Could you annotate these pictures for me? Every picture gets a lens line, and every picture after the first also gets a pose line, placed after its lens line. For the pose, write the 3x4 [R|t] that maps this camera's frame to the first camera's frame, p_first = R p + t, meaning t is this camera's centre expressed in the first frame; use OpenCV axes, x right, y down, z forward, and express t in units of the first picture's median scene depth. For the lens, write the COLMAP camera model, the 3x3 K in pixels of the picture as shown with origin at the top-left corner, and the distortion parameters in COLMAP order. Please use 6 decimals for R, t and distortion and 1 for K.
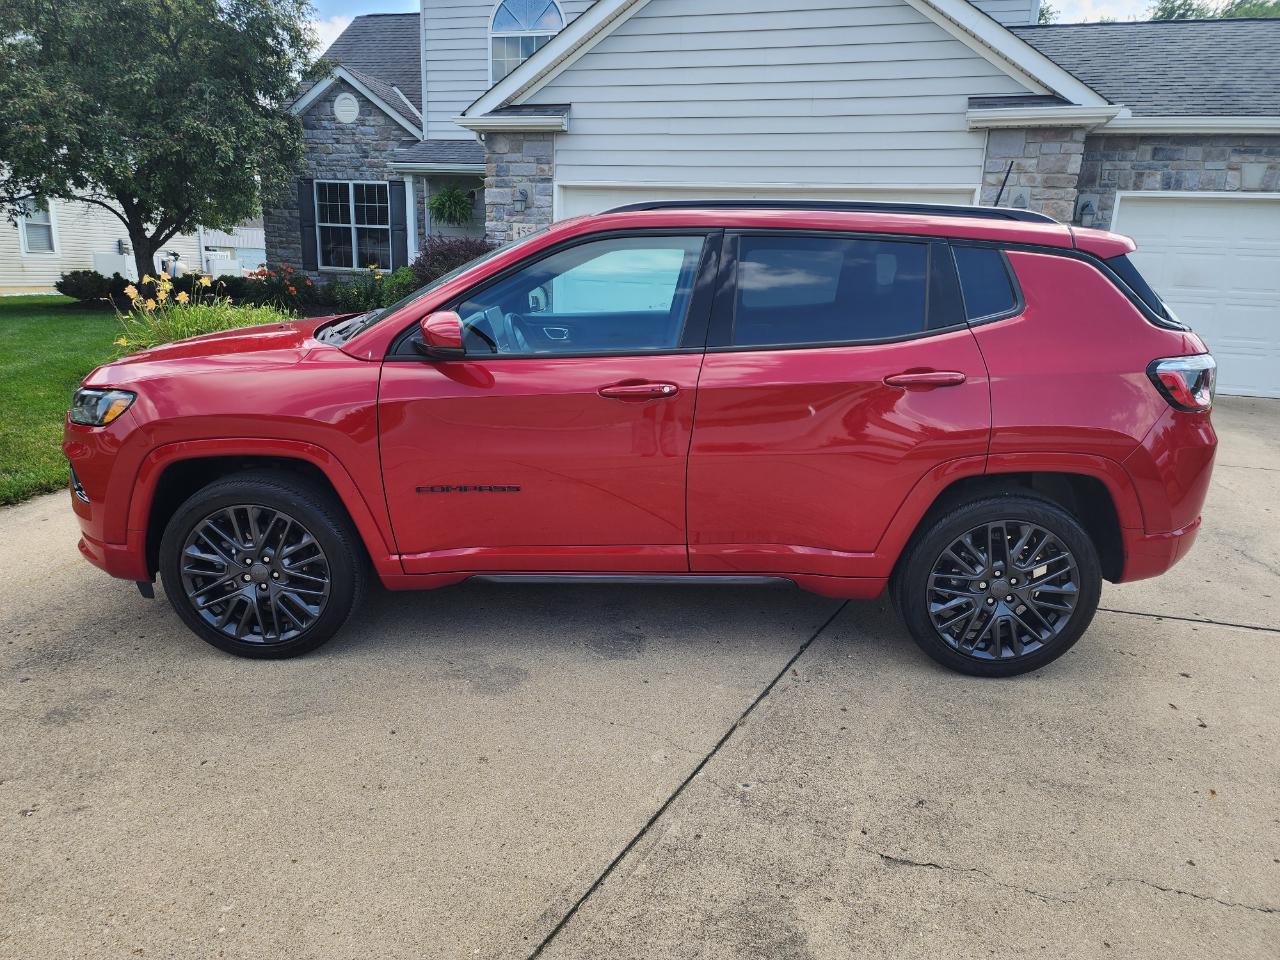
lens RADIAL K [[851.7, 0, 631.1], [0, 851.7, 469.2], [0, 0, 1]] dist [0.066407, -0.059589]
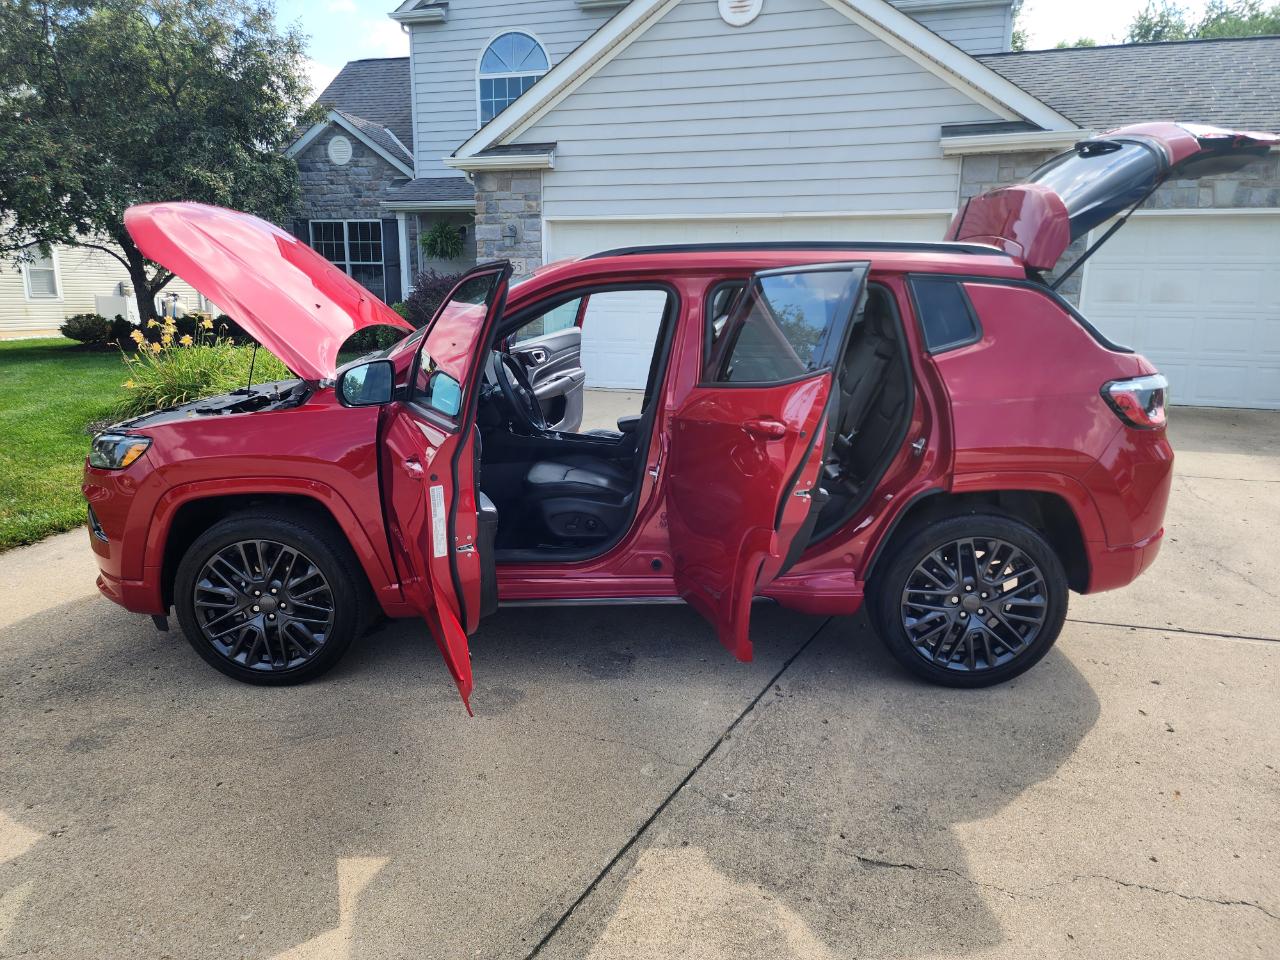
lens RADIAL K [[851.7, 0, 616.2], [0, 851.7, 462.1], [0, 0, 1]] dist [0.066407, -0.059589]
pose [[0.999619, -0.025099, -0.011510, 0.012400], [0.024661, 0.999021, -0.036737, -0.004080], [0.012421, 0.036440, 0.999259, -0.056405]]
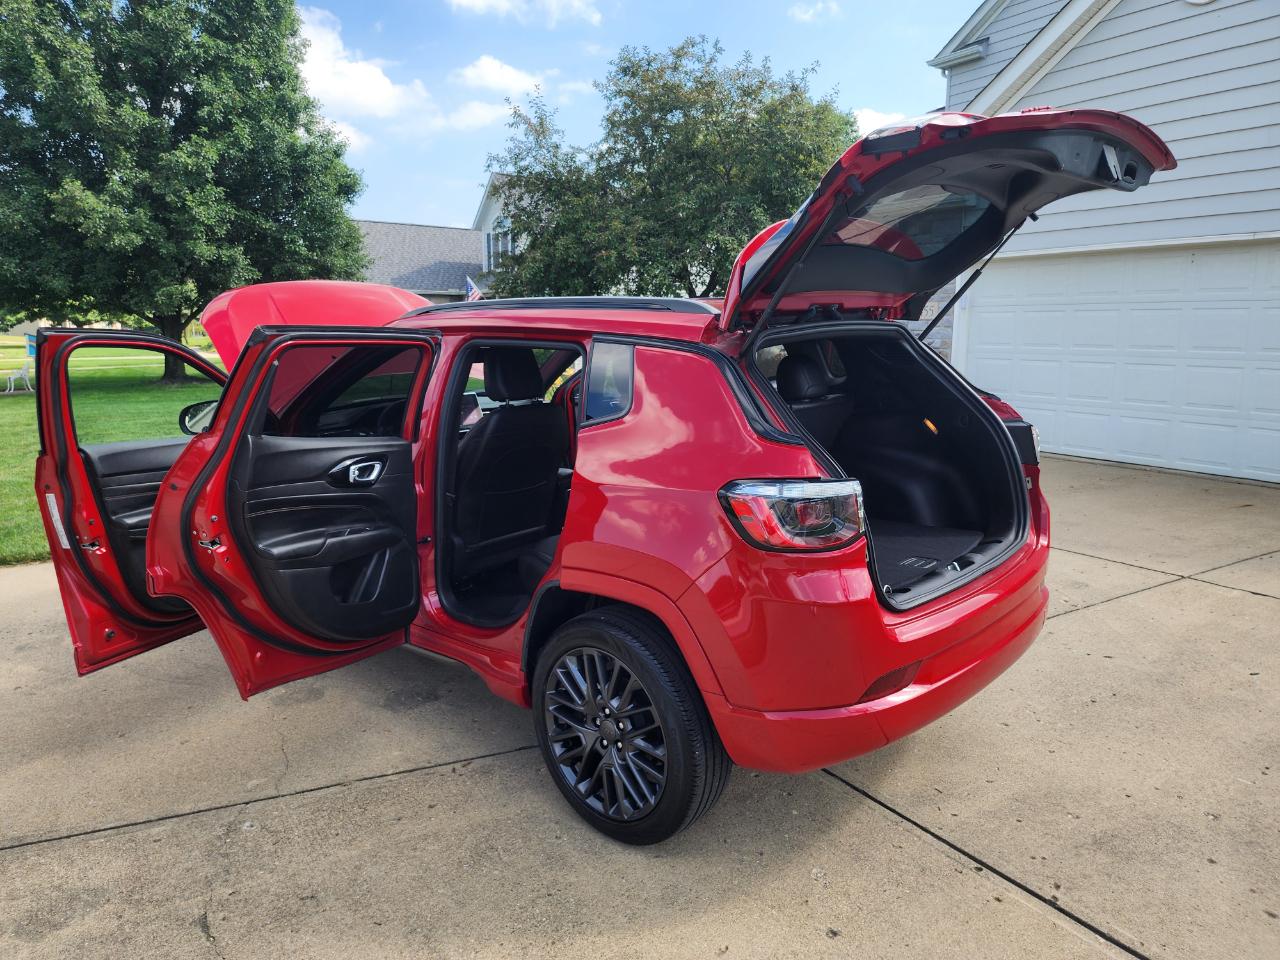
lens RADIAL K [[851.7, 0, 648.6], [0, 851.7, 459.2], [0, 0, 1]] dist [0.066407, -0.059589]
pose [[0.759528, 0.066812, -0.647035, 0.964081], [-0.130285, 0.990180, -0.050690, -0.087321], [0.637294, 0.122799, 0.760774, 0.332560]]
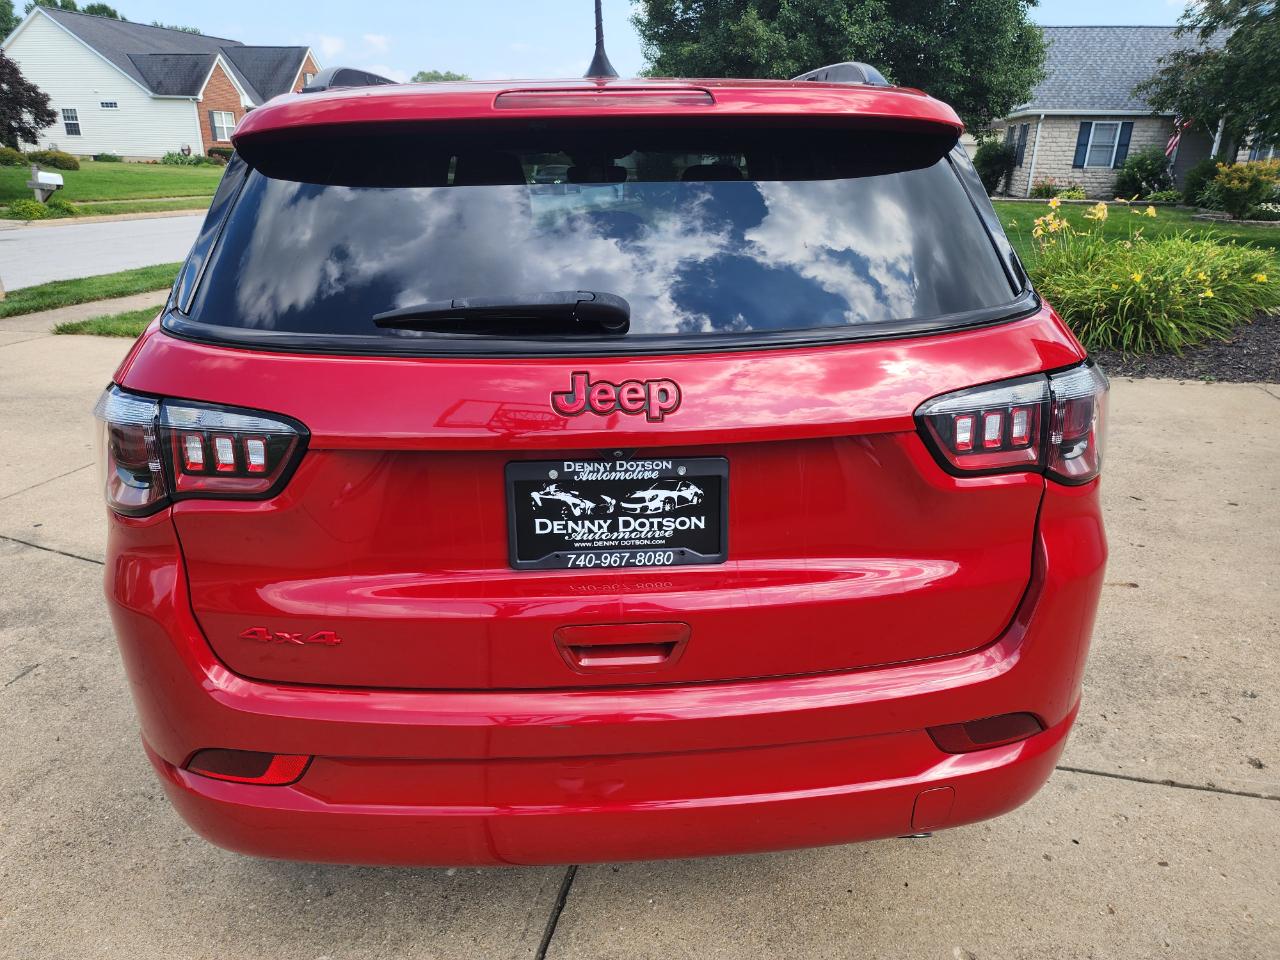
lens RADIAL K [[877.6, 0, 631.5], [0, 877.6, 483.5], [0, 0, 1]] dist [0.001268, -0.009998]
pose [[0.087313, 0.317902, -0.944095, 1.027526], [-0.238294, 0.926866, 0.290062, -0.248331], [0.967260, 0.199646, 0.156682, 1.073425]]
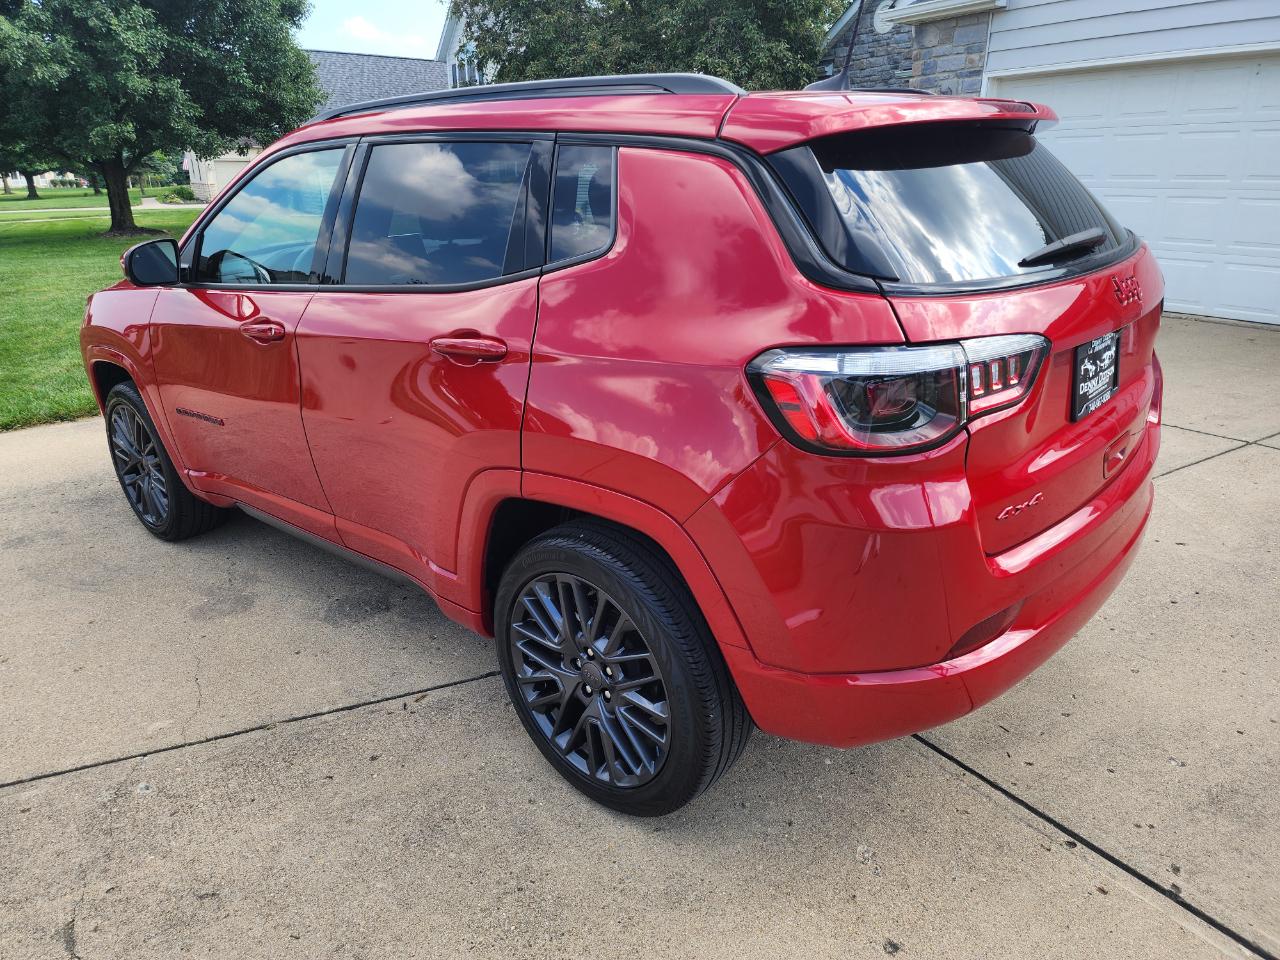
lens RADIAL K [[851.7, 0, 641.9], [0, 851.7, 464.6], [0, 0, 1]] dist [0.066407, -0.059589]
pose [[0.768046, 0.167734, -0.618038, 0.809490], [-0.117958, 0.985630, 0.120910, -0.100650], [0.629438, -0.019962, 0.776794, 0.504606]]
